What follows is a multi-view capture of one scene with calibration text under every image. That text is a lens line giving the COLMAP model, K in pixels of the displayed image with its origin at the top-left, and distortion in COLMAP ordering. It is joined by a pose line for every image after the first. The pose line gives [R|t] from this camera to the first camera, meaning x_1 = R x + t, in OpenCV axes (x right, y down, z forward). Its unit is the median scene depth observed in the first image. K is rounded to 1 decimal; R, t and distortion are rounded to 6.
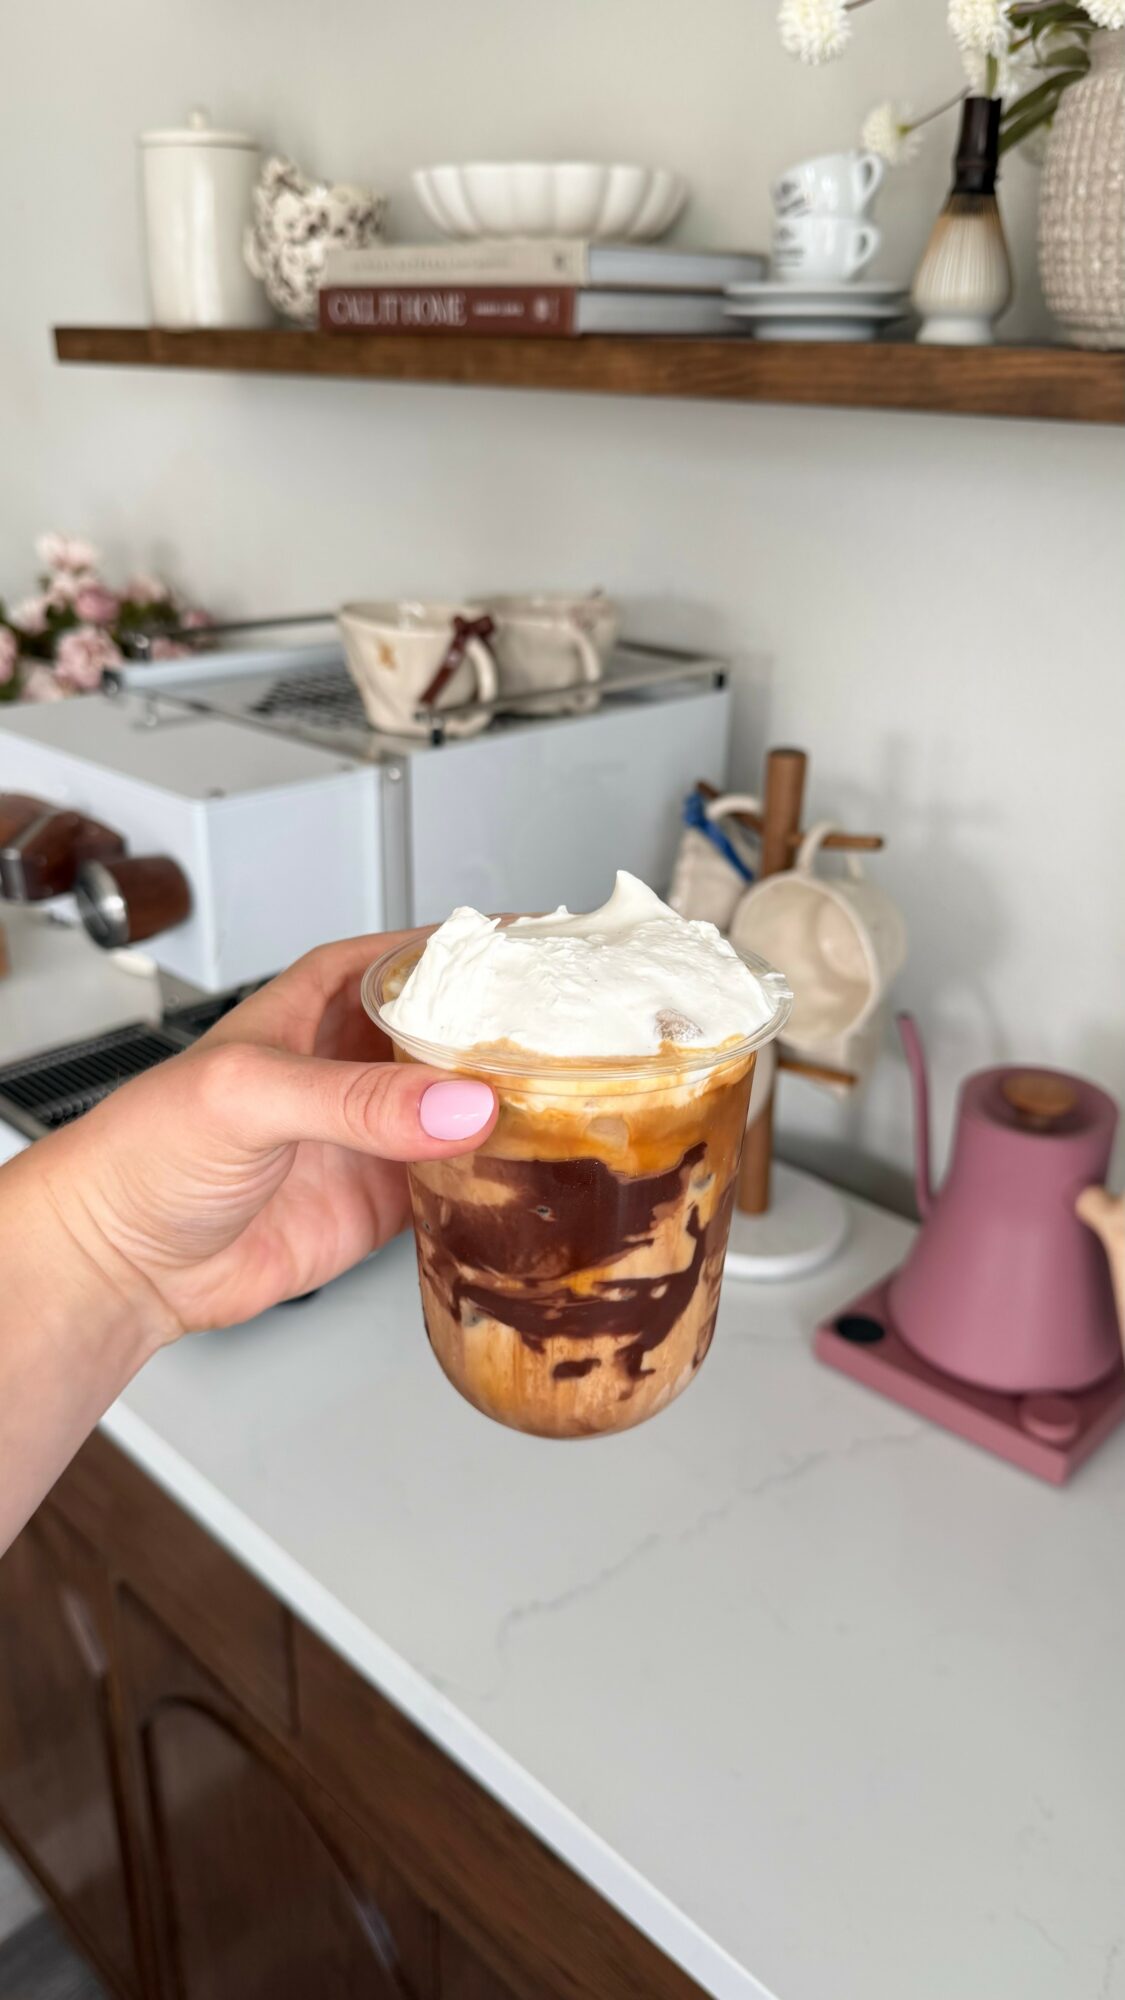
lens RADIAL K [[1436.7, 0, 562.5], [0, 1436.7, 1000.0], [0, 0, 1]] dist [-0.003508, 0.010537]
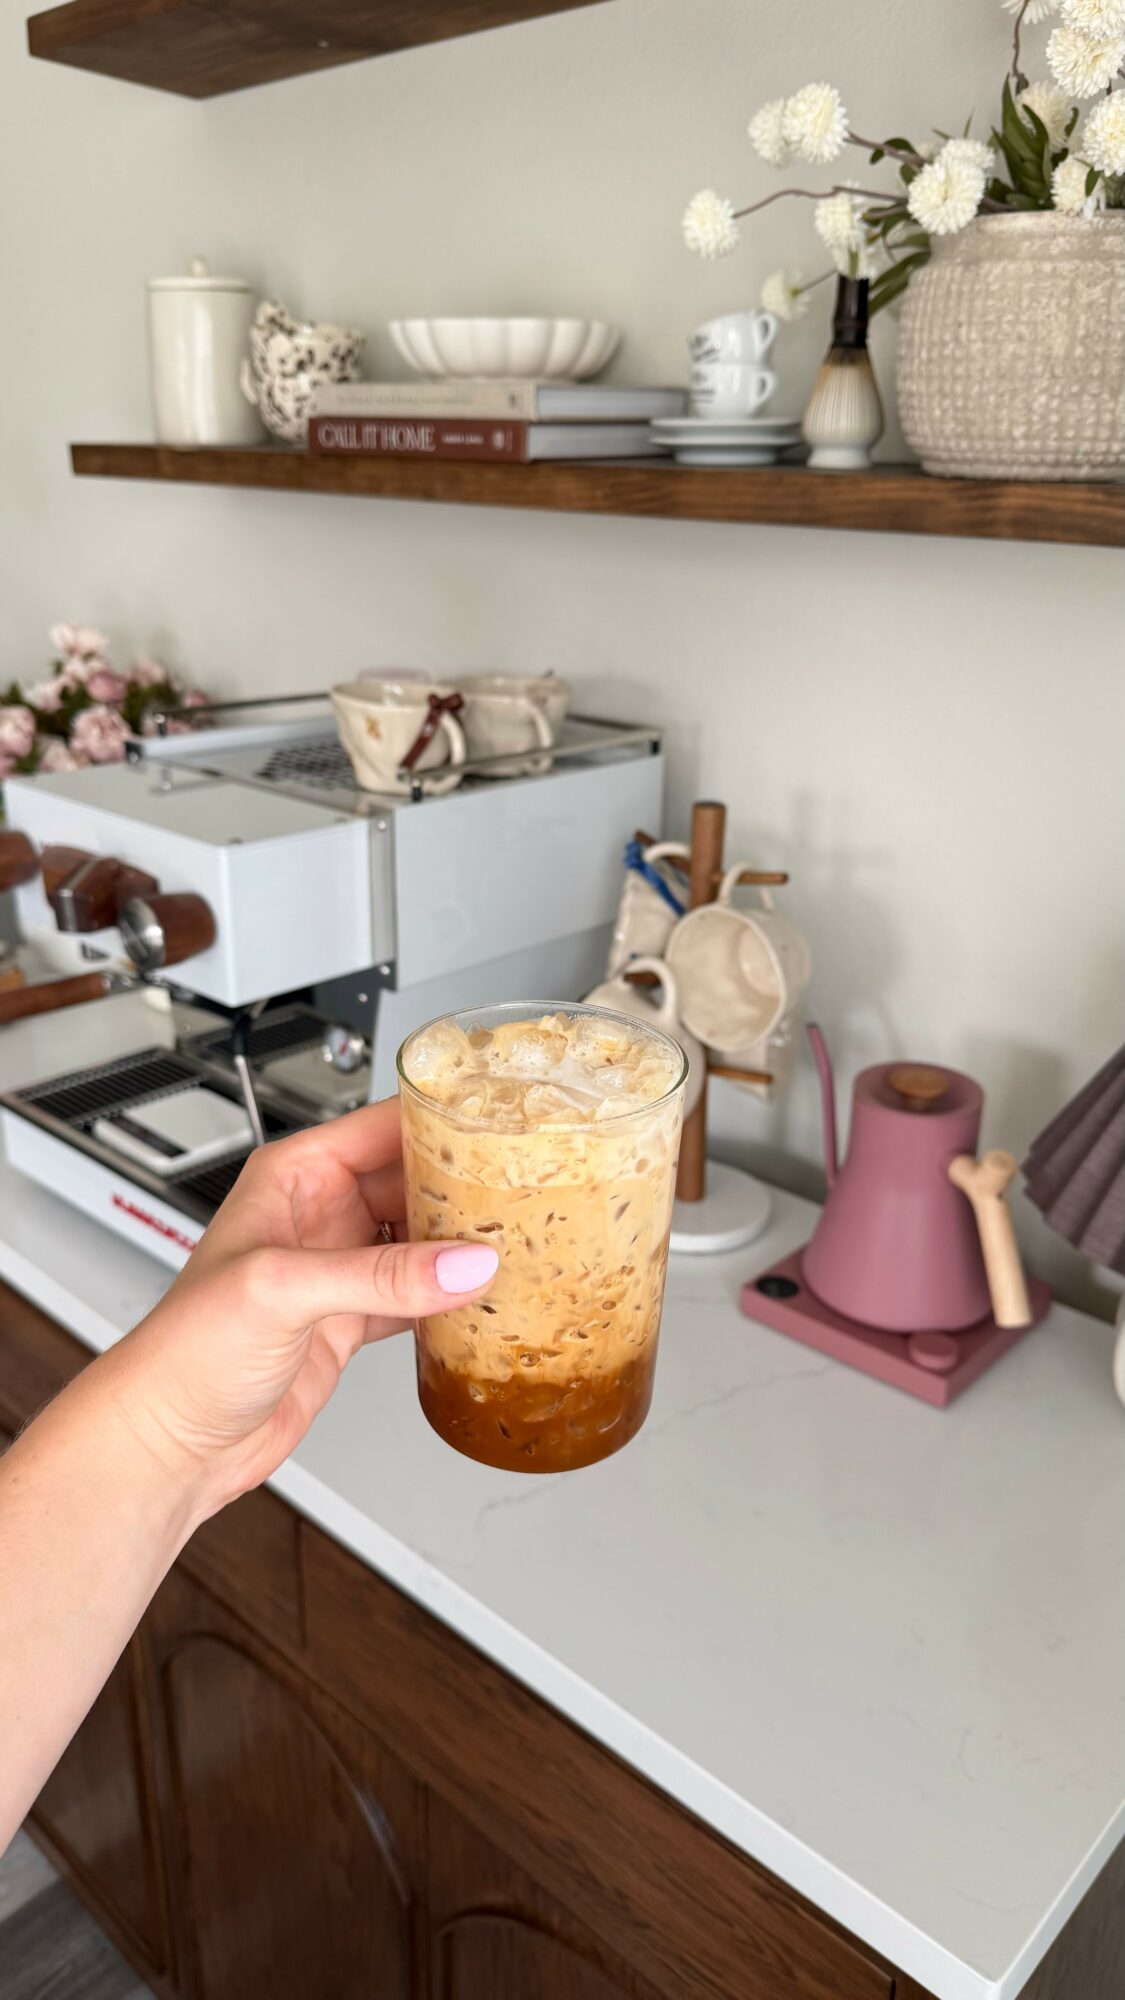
lens RADIAL K [[1453.4, 0, 540.7], [0, 1453.4, 1024.9], [0, 0, 1]] dist [0.029375, -0.011077]
pose [[0.999884, -0.012730, 0.008396, 0.003955], [0.013026, 0.999260, -0.036200, 0.053247], [-0.007929, 0.036305, 0.999309, -0.203600]]
